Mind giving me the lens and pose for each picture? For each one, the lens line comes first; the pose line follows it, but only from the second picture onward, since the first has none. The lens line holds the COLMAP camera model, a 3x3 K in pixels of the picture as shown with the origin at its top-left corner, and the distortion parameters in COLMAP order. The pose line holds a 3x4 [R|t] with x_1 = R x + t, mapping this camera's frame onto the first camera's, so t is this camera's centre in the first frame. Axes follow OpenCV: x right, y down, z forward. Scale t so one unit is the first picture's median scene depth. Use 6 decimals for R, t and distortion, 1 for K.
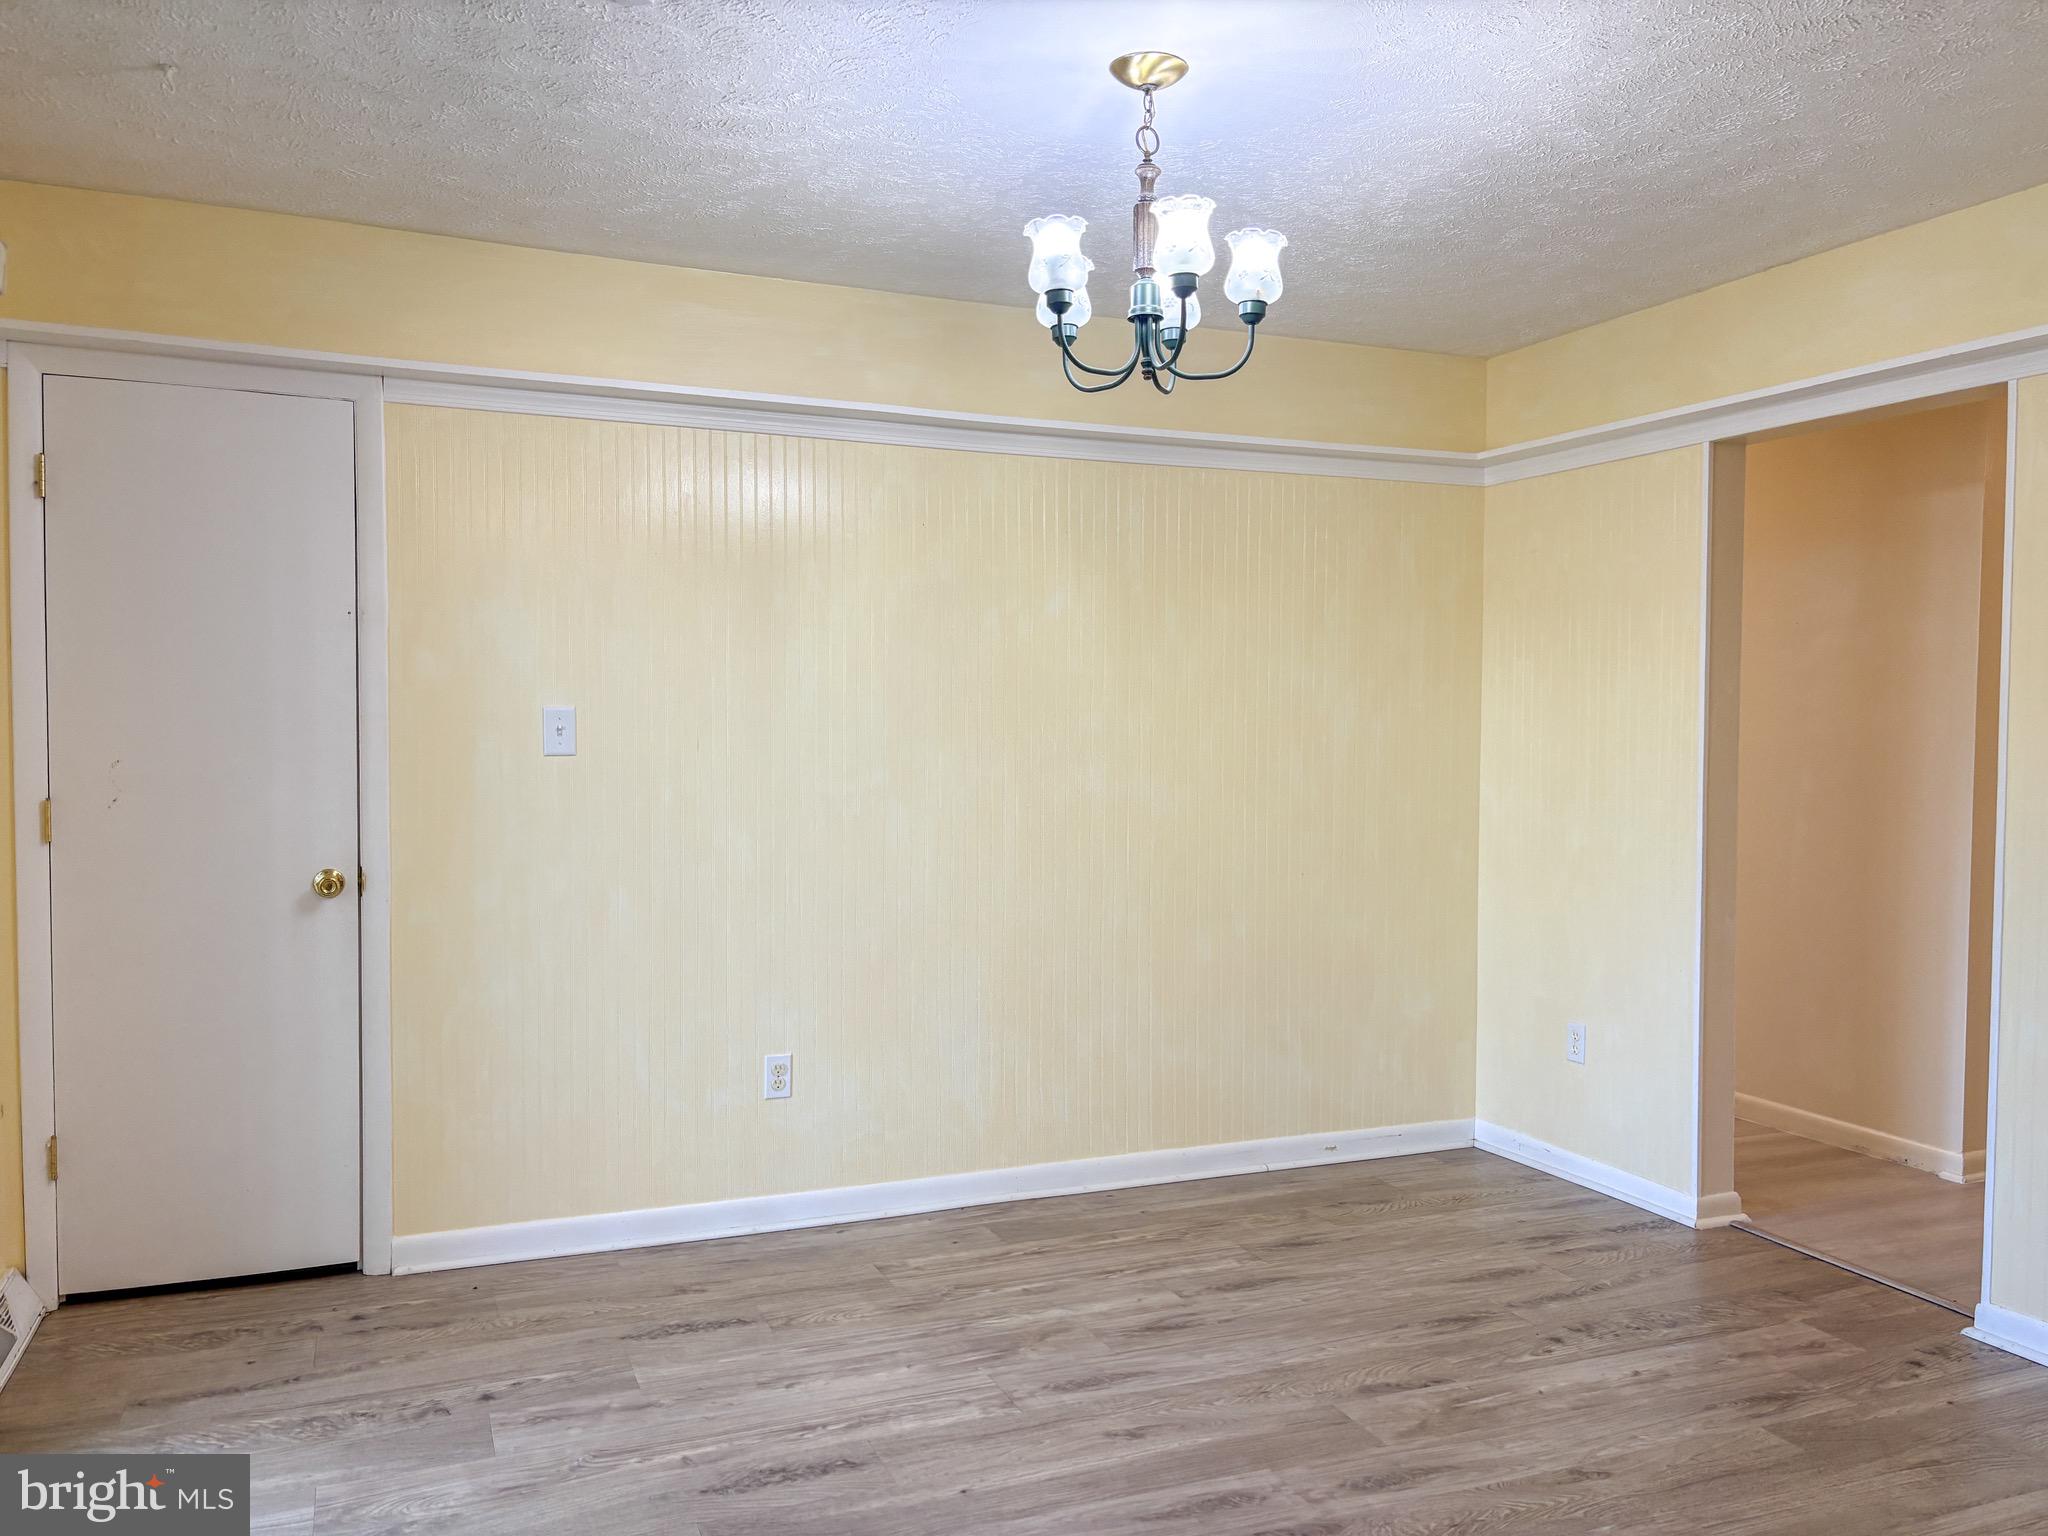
lens RADIAL K [[1528.5, 0, 1022.1], [0, 1528.5, 770.7], [0, 0, 1]] dist [0.031795, -0.014200]
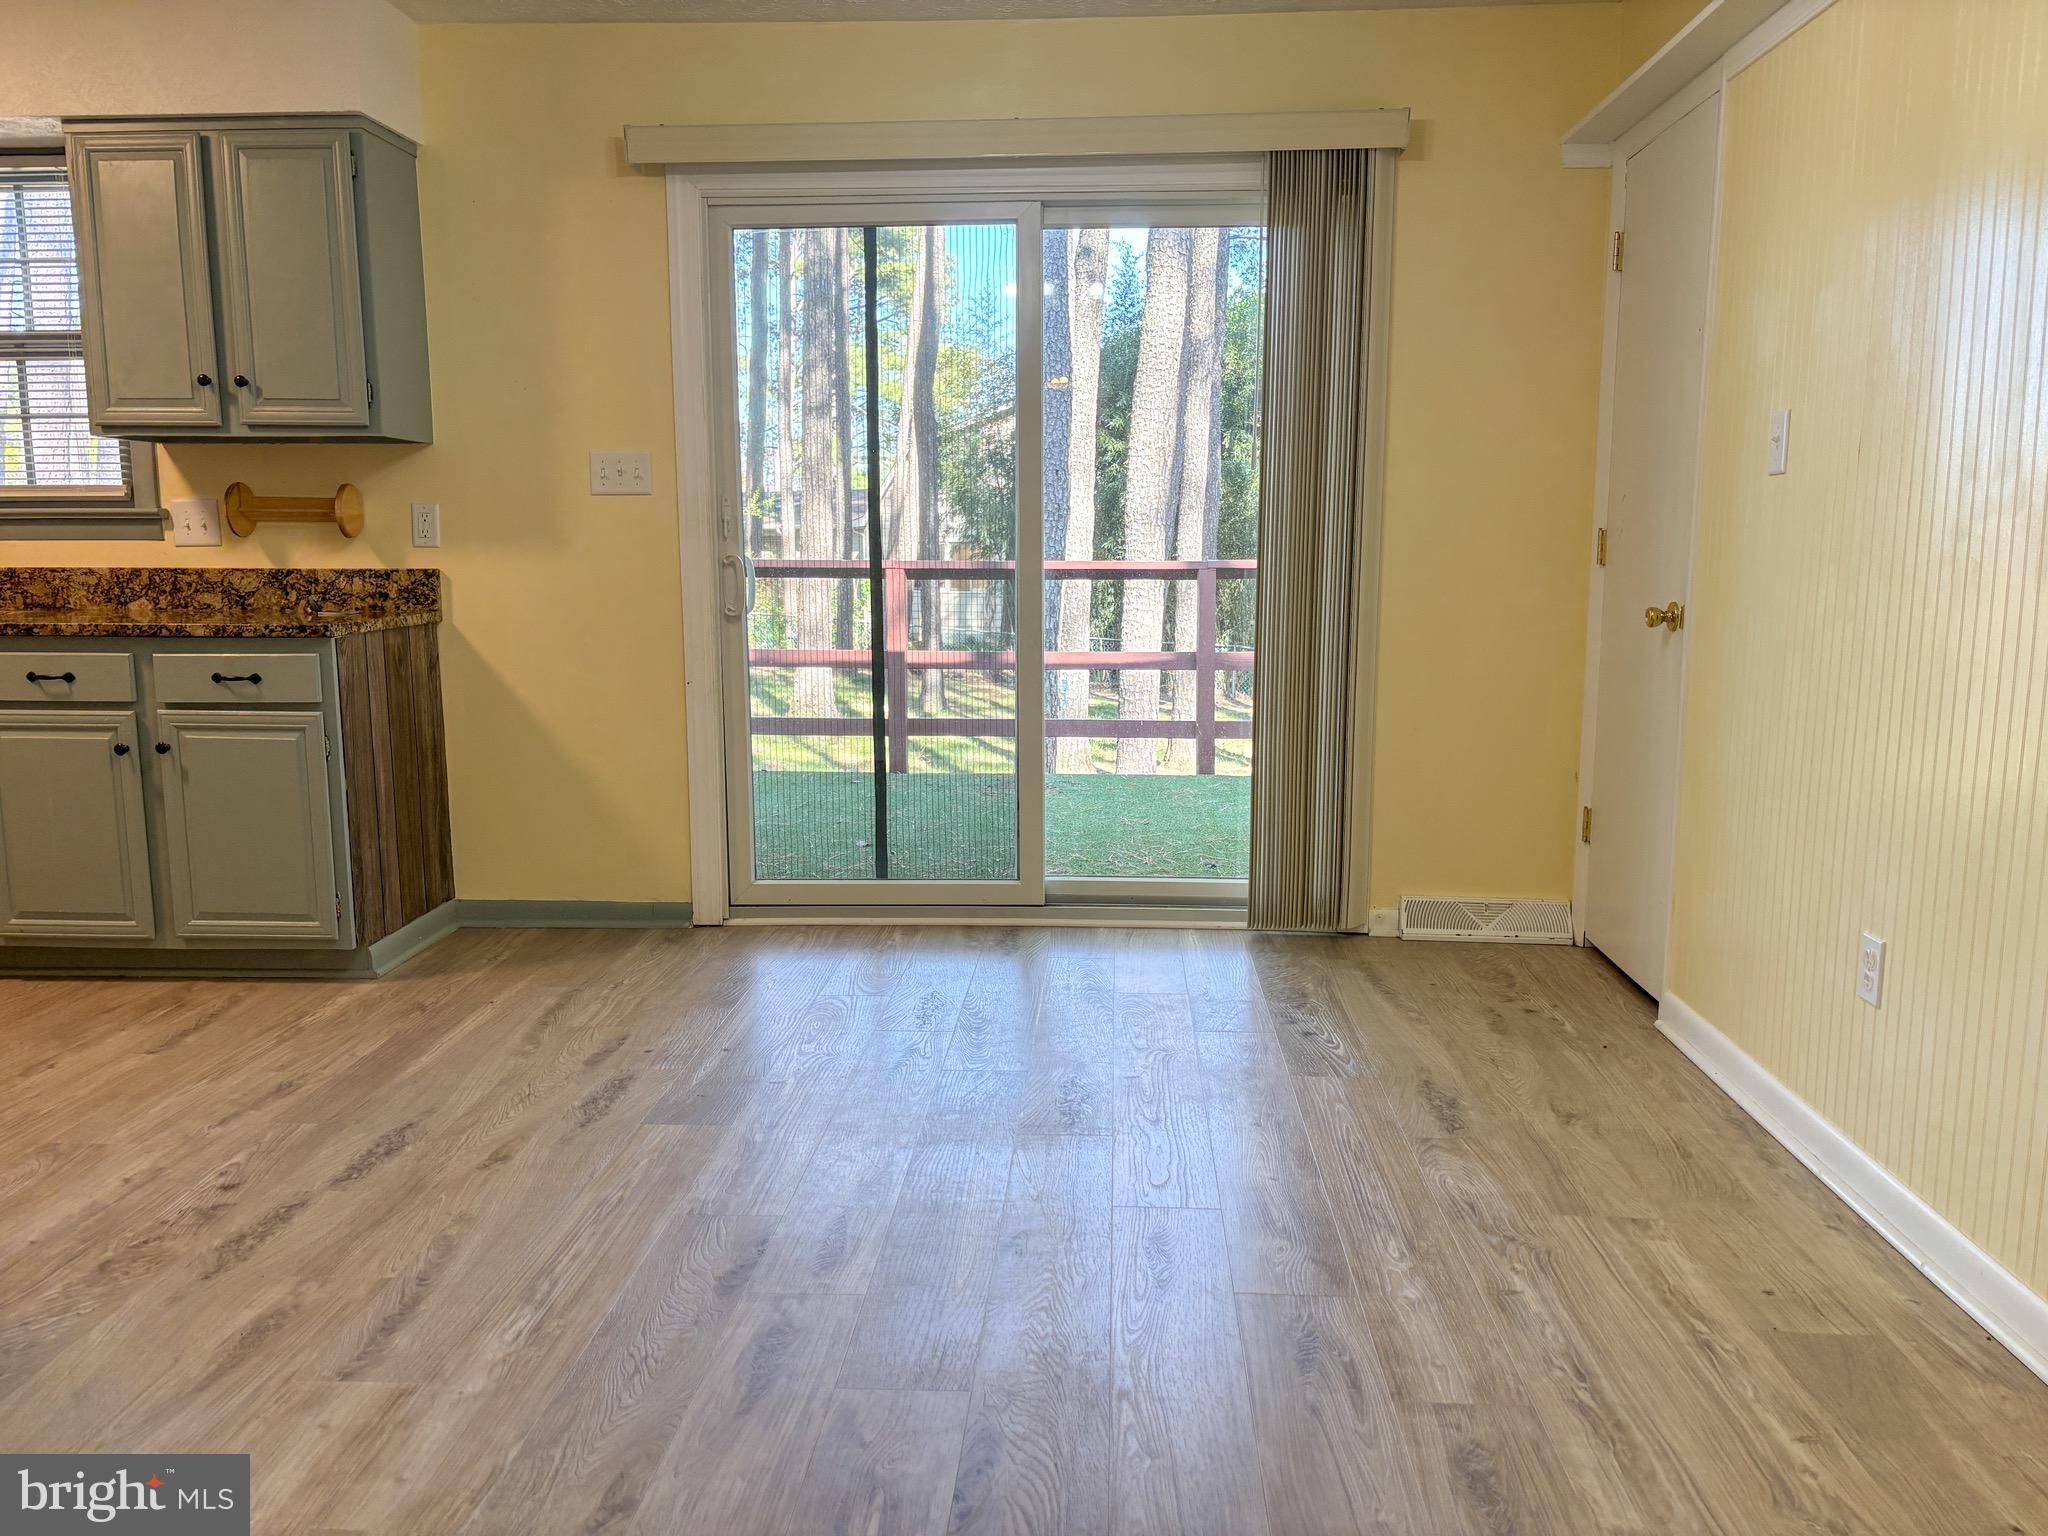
lens RADIAL K [[1528.5, 0, 1018.6], [0, 1528.5, 764.3], [0, 0, 1]] dist [0.031795, -0.014200]
pose [[-0.428783, 0.118913, -0.895547, 0.647488], [-0.032388, 0.988639, 0.146781, 0.036966], [0.902827, 0.091942, -0.420060, 1.085968]]
